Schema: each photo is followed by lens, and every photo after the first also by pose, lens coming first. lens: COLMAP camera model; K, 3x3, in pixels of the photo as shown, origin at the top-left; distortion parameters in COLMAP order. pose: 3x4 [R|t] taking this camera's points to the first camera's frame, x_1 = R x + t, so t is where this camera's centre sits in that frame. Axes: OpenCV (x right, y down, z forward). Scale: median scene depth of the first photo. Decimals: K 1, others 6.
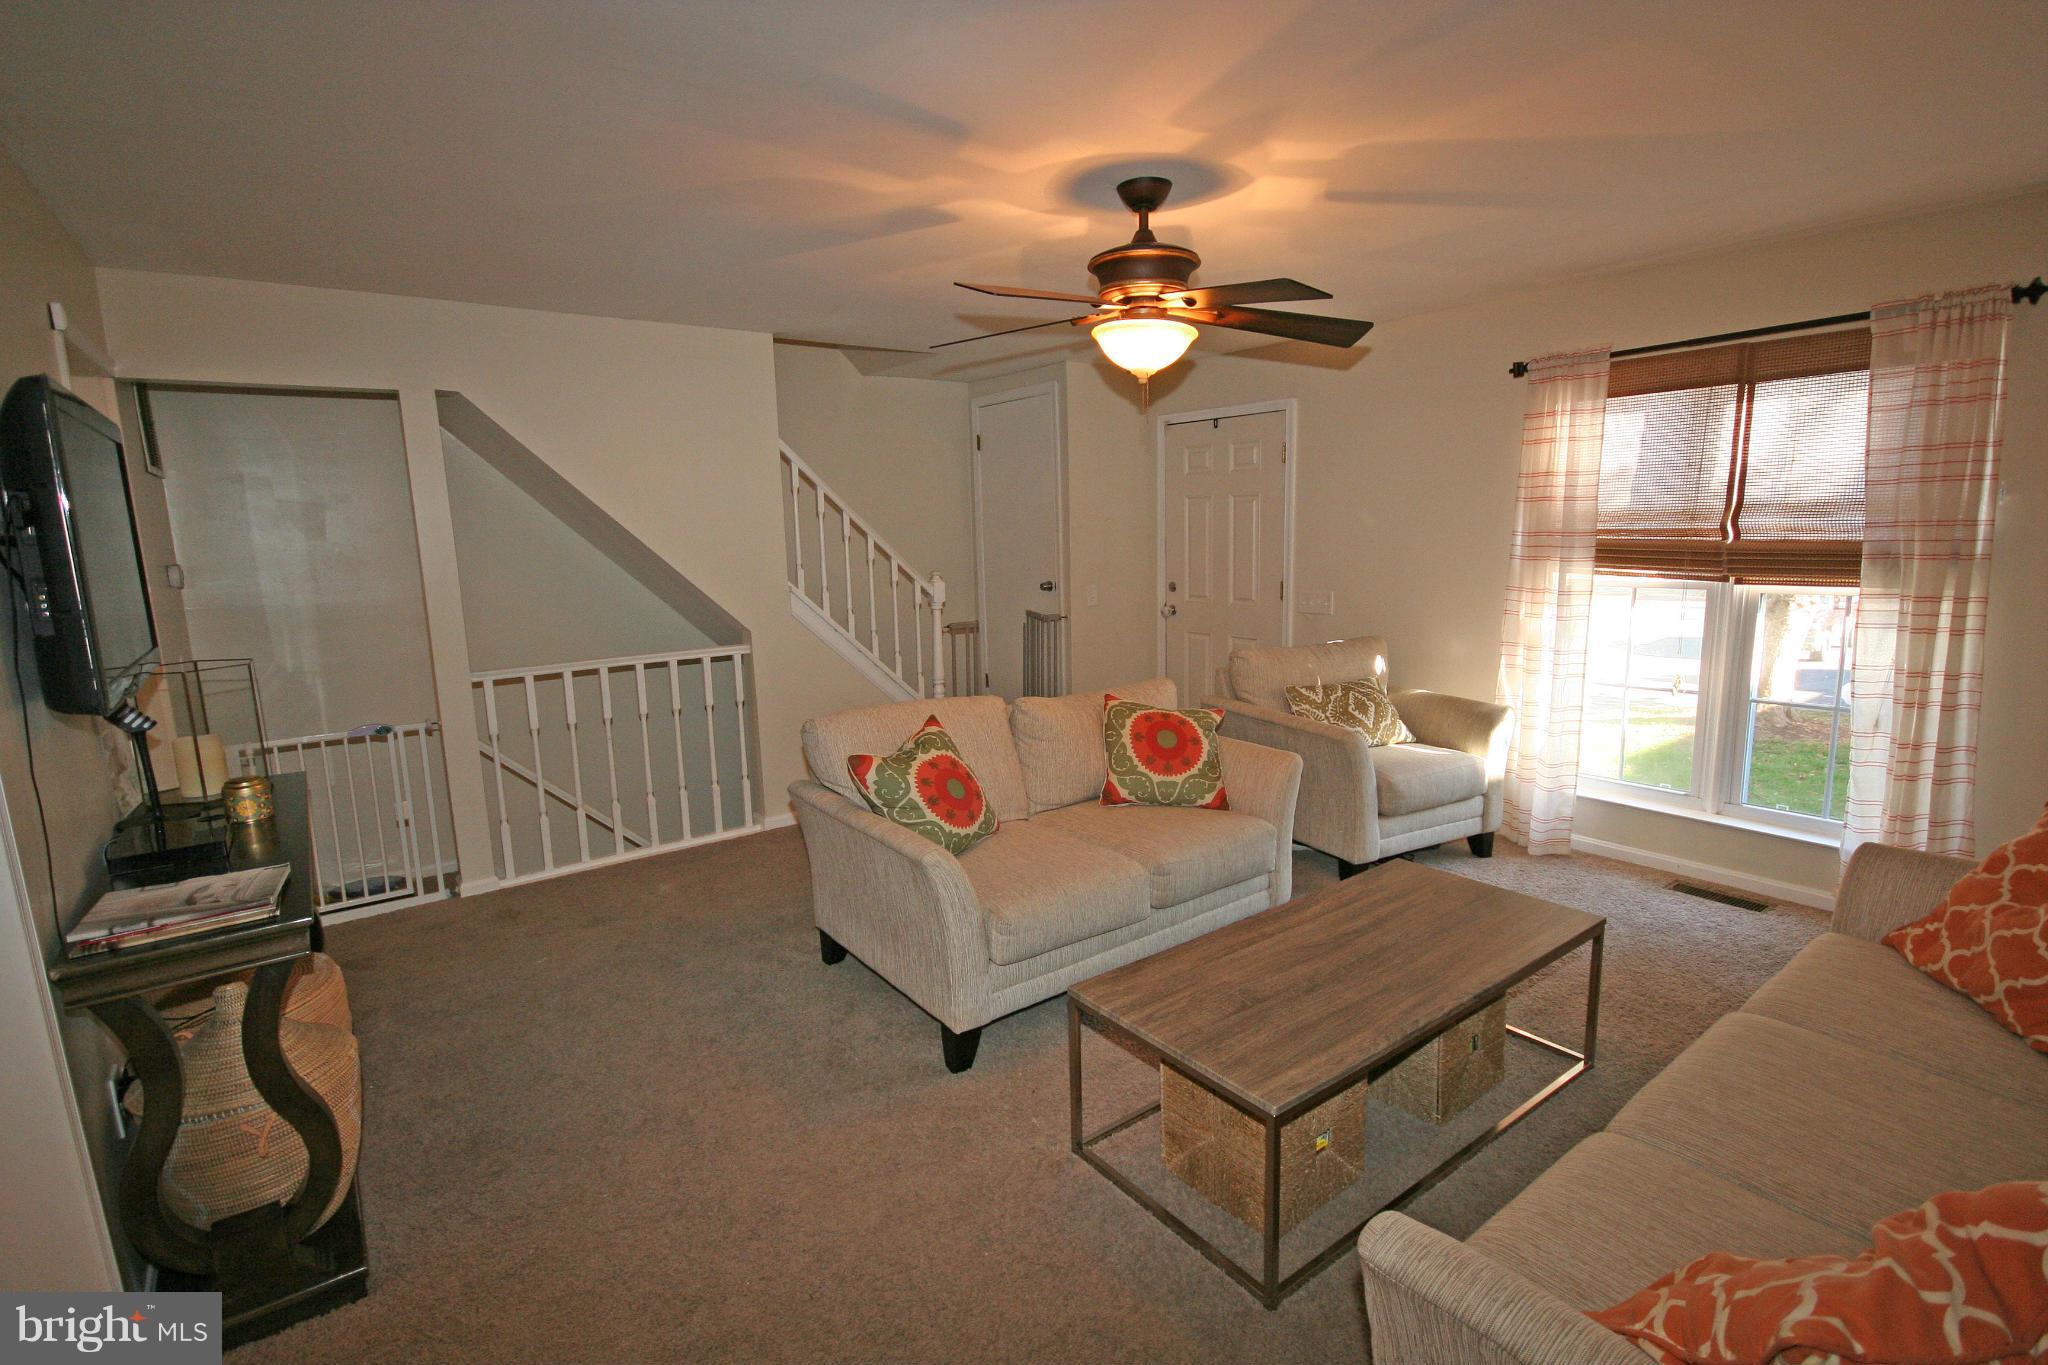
lens RADIAL K [[964.2, 0, 1020.6], [0, 964.2, 684.5], [0, 0, 1]] dist [0.000898, 0.000289]
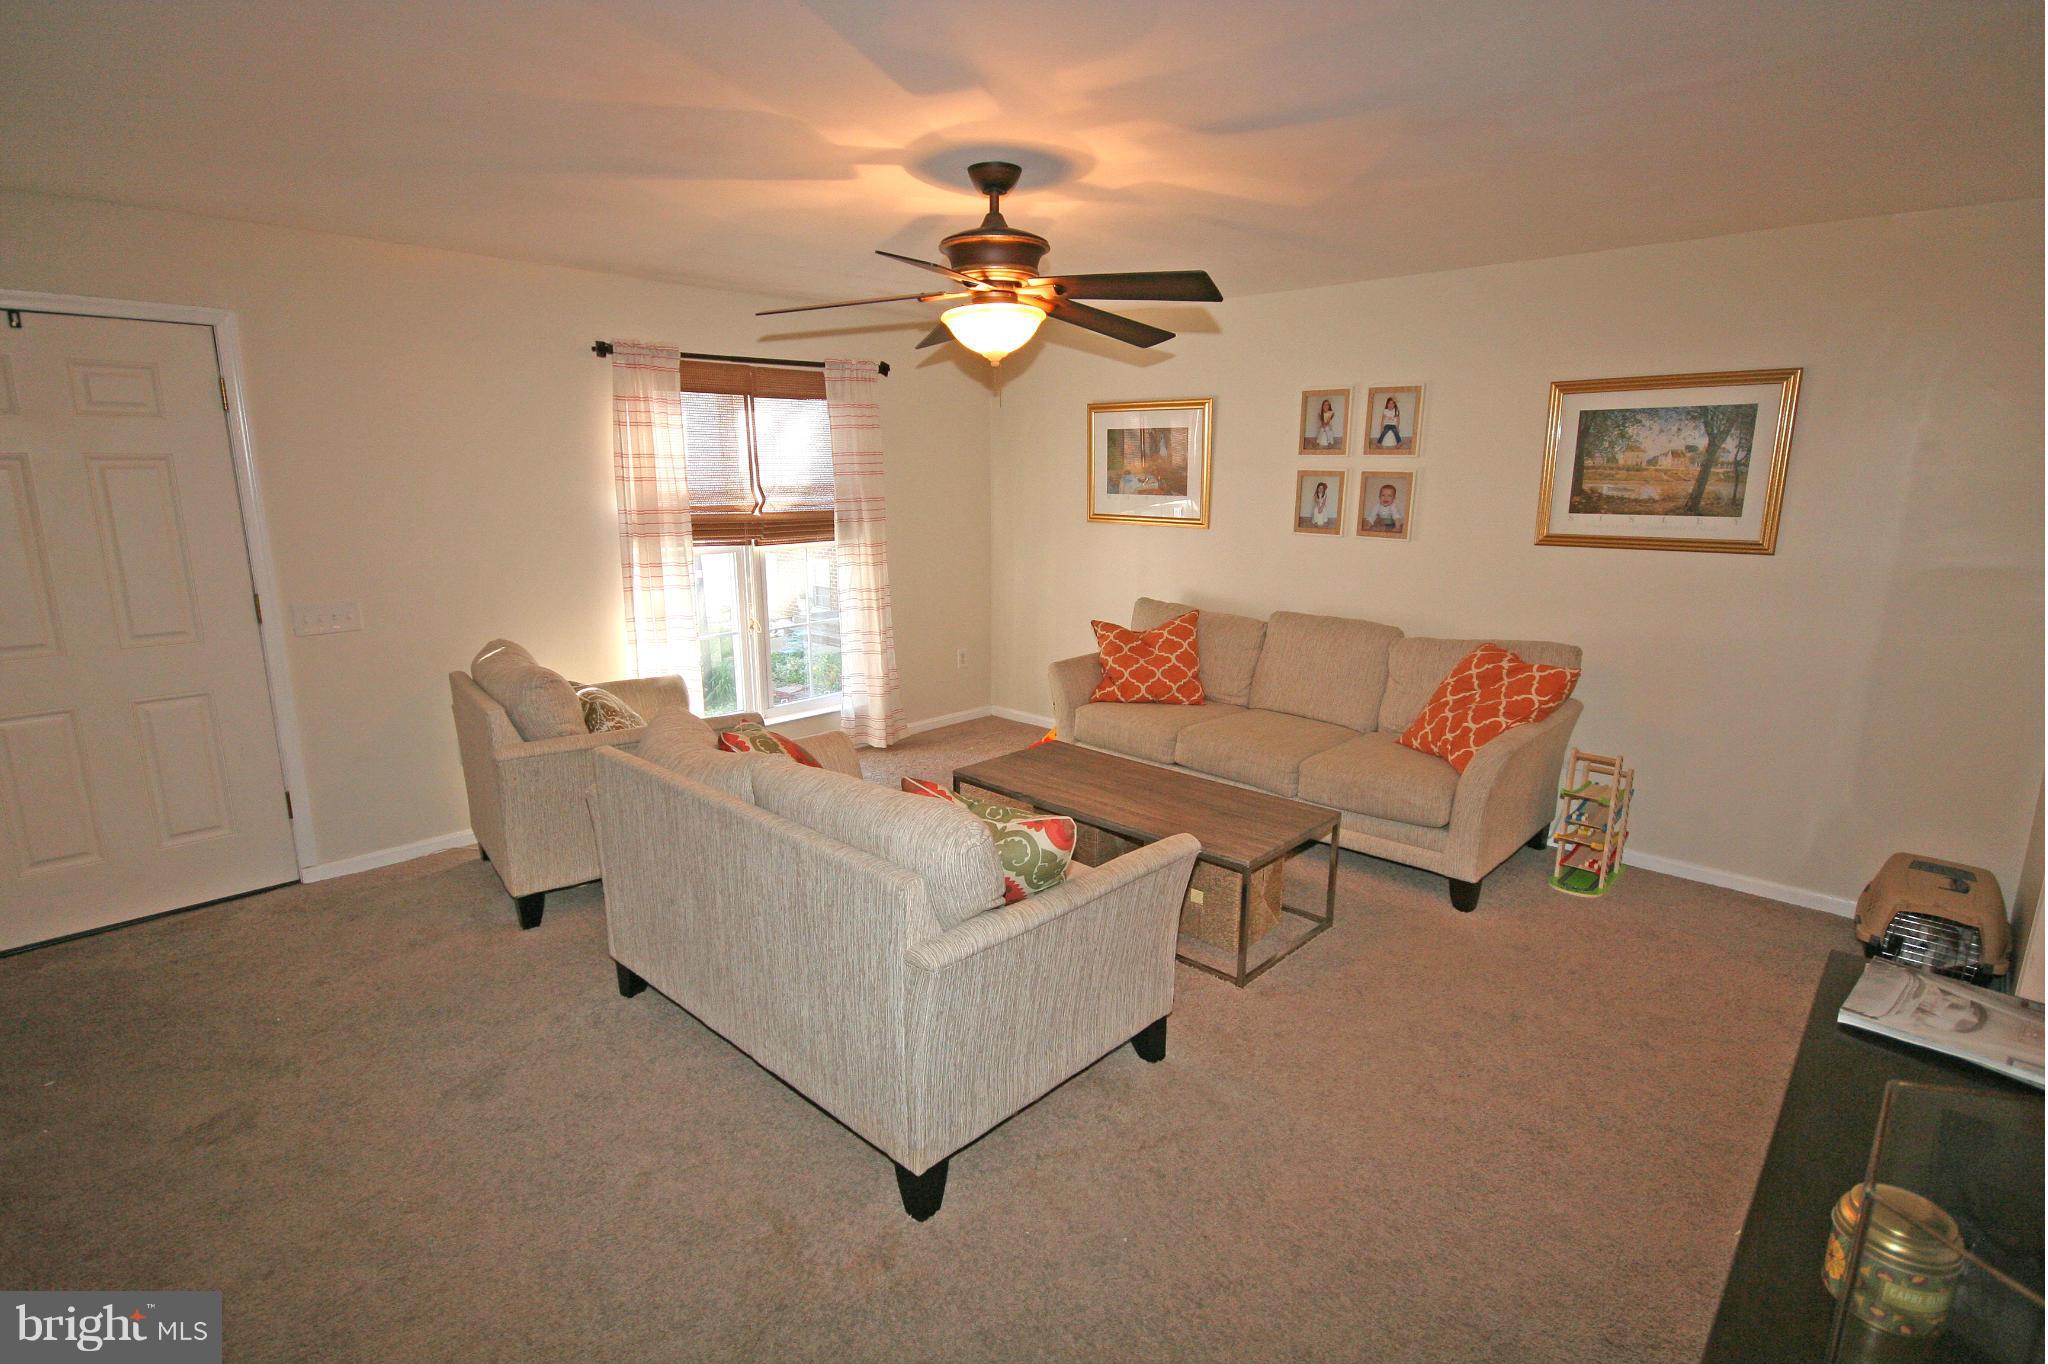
lens RADIAL K [[999.2, 0, 1024.0], [0, 999.2, 682.0], [0, 0, 1]] dist [0.002950, 0.000278]
pose [[-0.177589, -0.183370, 0.966870, -0.968702], [0.166978, 0.962626, 0.213235, -0.214918], [-0.969835, 0.199314, -0.140333, 1.201863]]
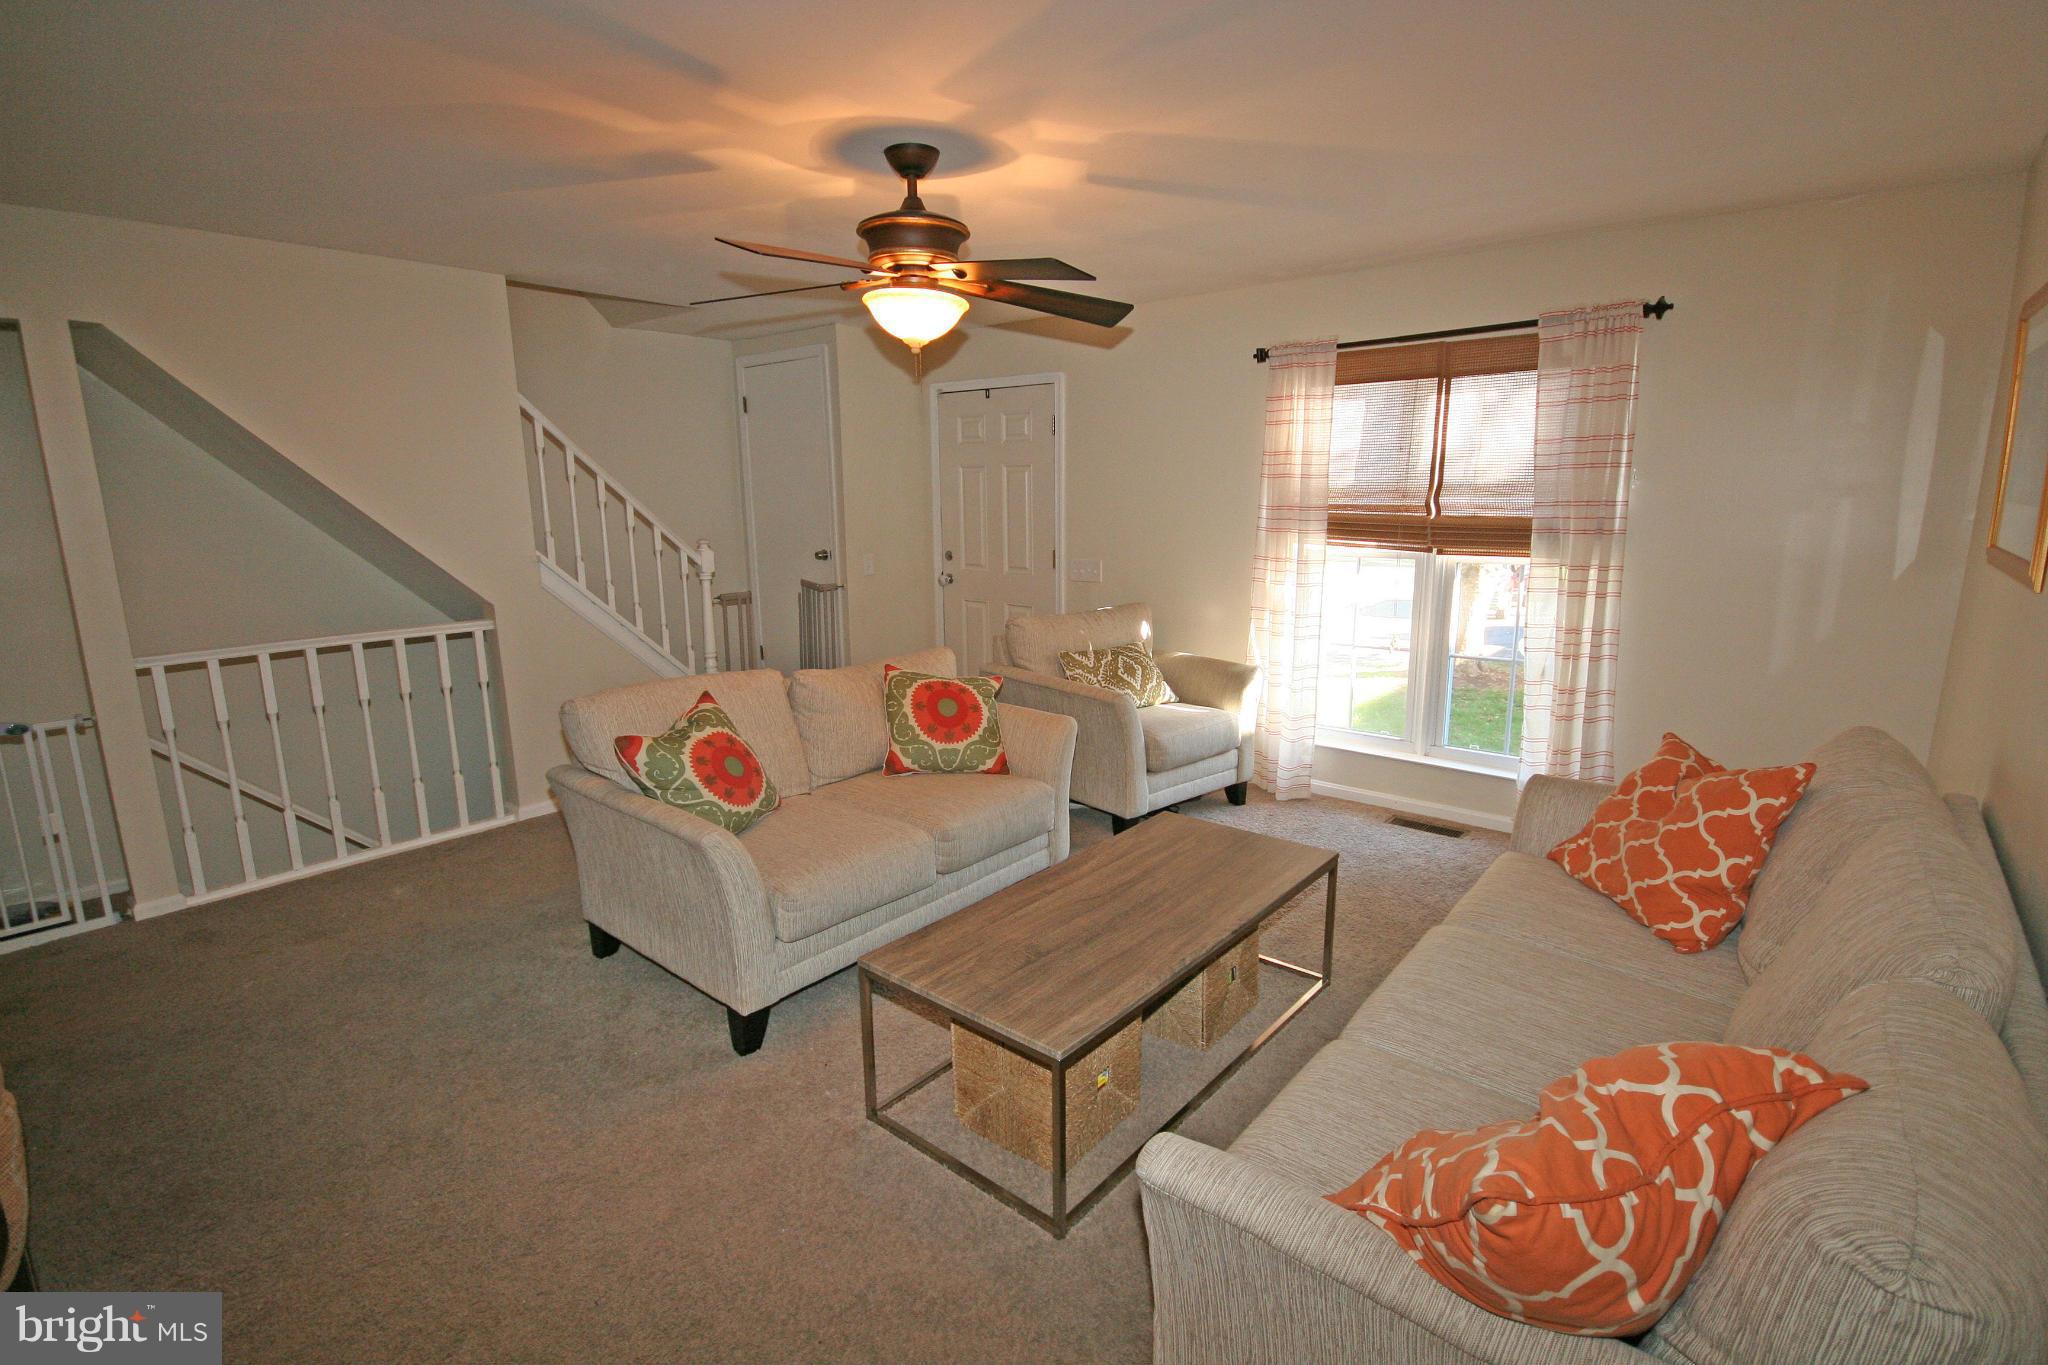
lens RADIAL K [[966.4, 0, 1018.4], [0, 966.4, 676.0], [0, 0, 1]] dist [0.000547, 0.000022]
pose [[0.974402, -0.027768, 0.223093, -0.002410], [0.022492, 0.999405, 0.026152, -0.001365], [-0.223687, -0.020465, 0.974446, -0.007114]]
